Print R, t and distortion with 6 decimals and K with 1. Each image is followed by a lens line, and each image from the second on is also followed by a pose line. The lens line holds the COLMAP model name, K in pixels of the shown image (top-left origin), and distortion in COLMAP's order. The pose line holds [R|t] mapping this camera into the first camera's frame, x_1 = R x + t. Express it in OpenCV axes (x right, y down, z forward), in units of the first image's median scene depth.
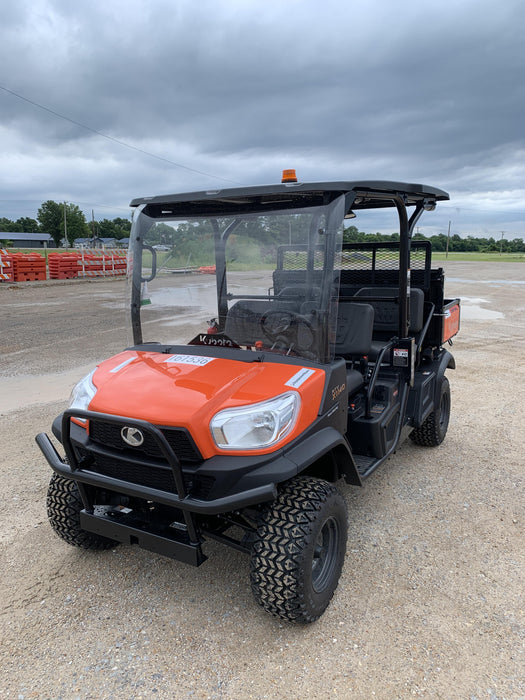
lens RADIAL K [[529.0, 0, 262.5], [0, 529.0, 350.0], [0, 0, 1]] dist [0.024135, -0.007591]
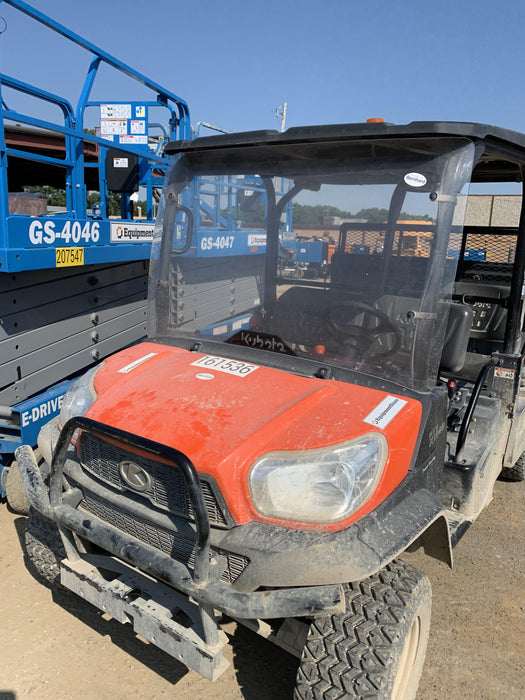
lens RADIAL K [[528.3, 0, 262.5], [0, 528.3, 350.0], [0, 0, 1]] dist [0.008229, -0.000780]
pose [[0.994342, 0.089709, -0.056890, -0.045055], [-0.087808, 0.995520, 0.035074, -0.029584], [0.059781, -0.029880, 0.997764, 0.270156]]
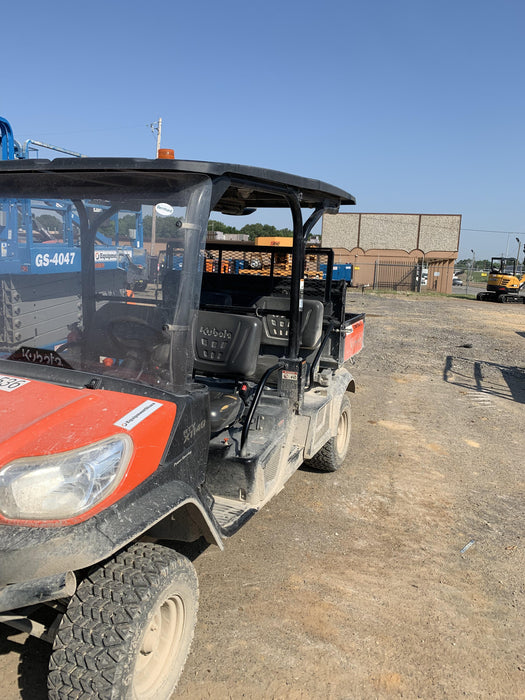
lens RADIAL K [[529.0, 0, 262.5], [0, 529.0, 350.0], [0, 0, 1]] dist [0.024135, -0.007591]
pose [[0.988486, 0.047104, 0.143797, 0.112496], [-0.047282, 0.998879, -0.002178, -0.039090], [-0.143739, -0.004646, 0.989605, 0.188736]]
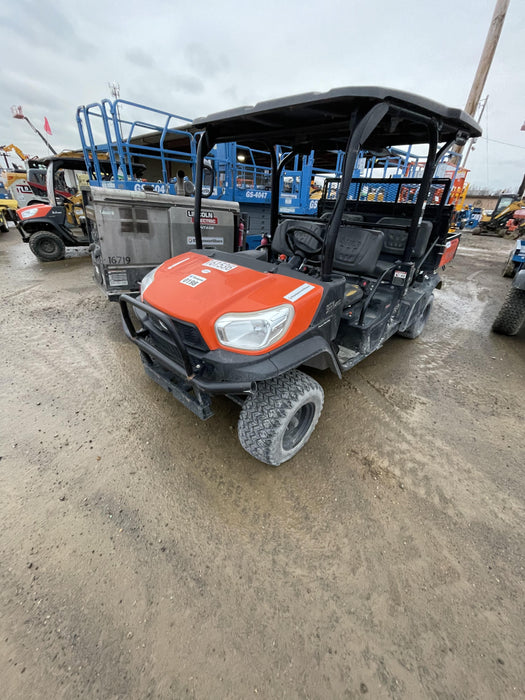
lens RADIAL K [[276.2, 0, 262.5], [0, 276.2, 350.0], [0, 0, 1]] dist [-0.007324, -0.000231]
pose [[0.973588, 0.153944, -0.168607, 0.096713], [-0.089560, 0.936807, 0.338188, -0.022860], [0.210014, -0.314155, 0.925852, 0.317680]]
